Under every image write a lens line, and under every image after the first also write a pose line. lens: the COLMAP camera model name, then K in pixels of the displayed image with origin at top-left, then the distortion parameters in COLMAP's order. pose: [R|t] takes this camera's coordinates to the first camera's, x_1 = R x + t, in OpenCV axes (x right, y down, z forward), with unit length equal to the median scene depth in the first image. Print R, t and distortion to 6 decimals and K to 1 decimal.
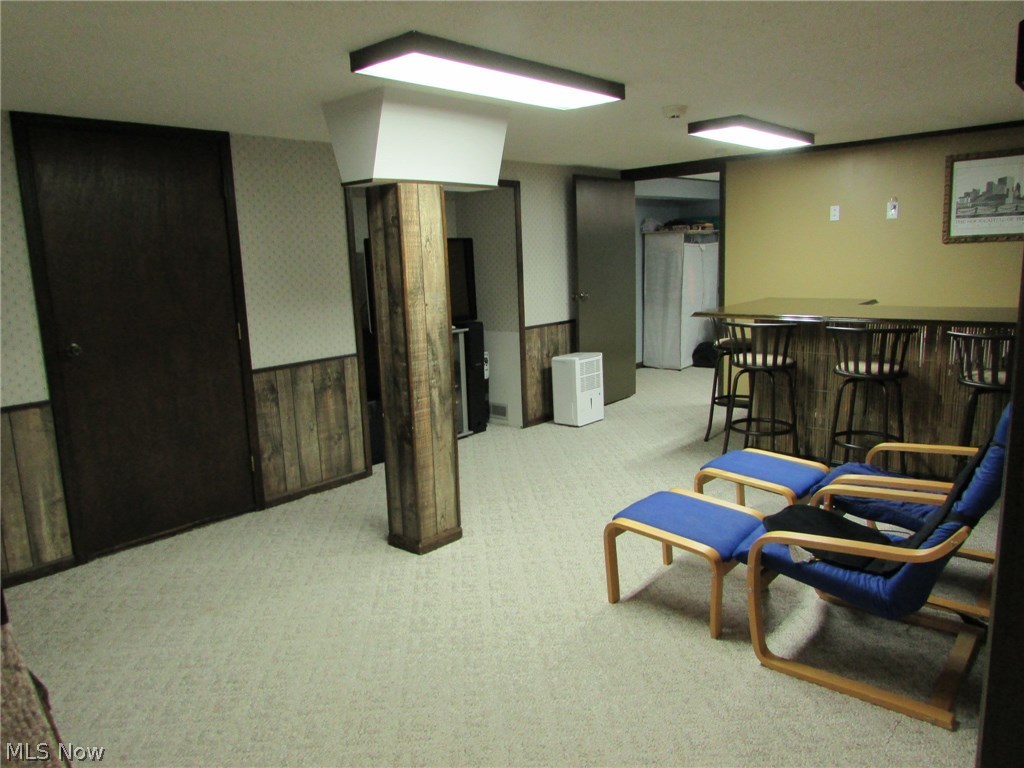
lens RADIAL K [[730.5, 0, 512.0], [0, 730.5, 384.0], [0, 0, 1]] dist [-0.031777, 0.004021]
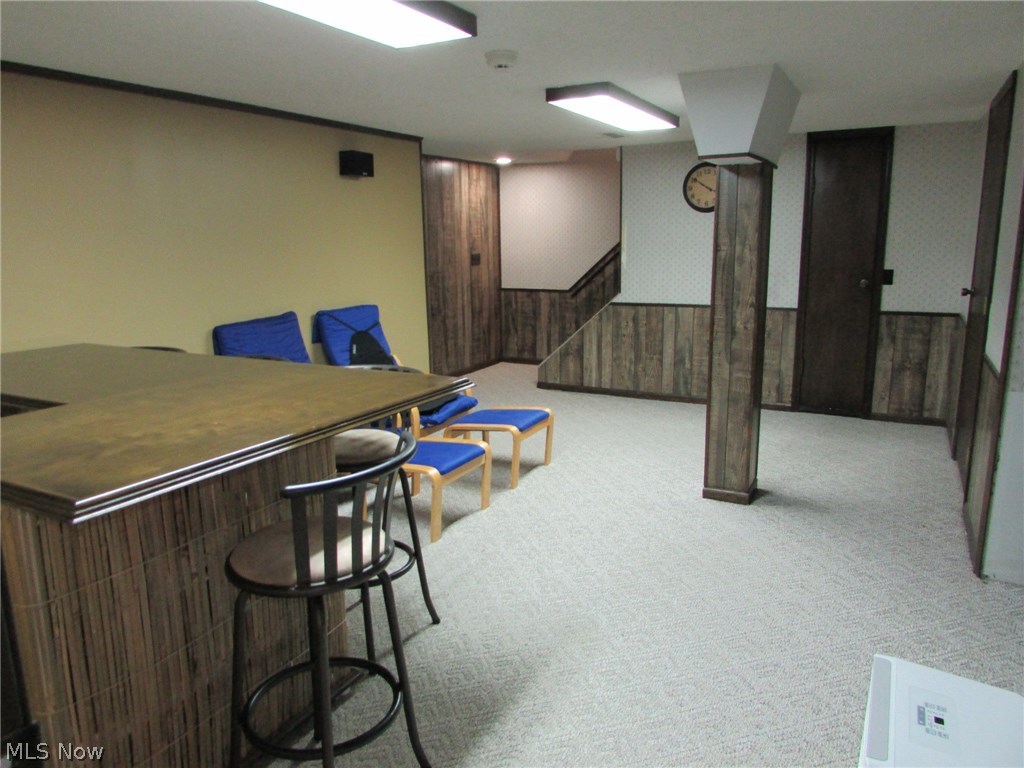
lens RADIAL K [[730.5, 0, 512.0], [0, 730.5, 384.0], [0, 0, 1]] dist [-0.031777, 0.004021]
pose [[-0.974340, 0.090173, -0.206230, 0.421979], [0.008339, 0.930075, 0.367274, -0.348968], [0.224928, 0.356130, -0.906961, 1.896531]]
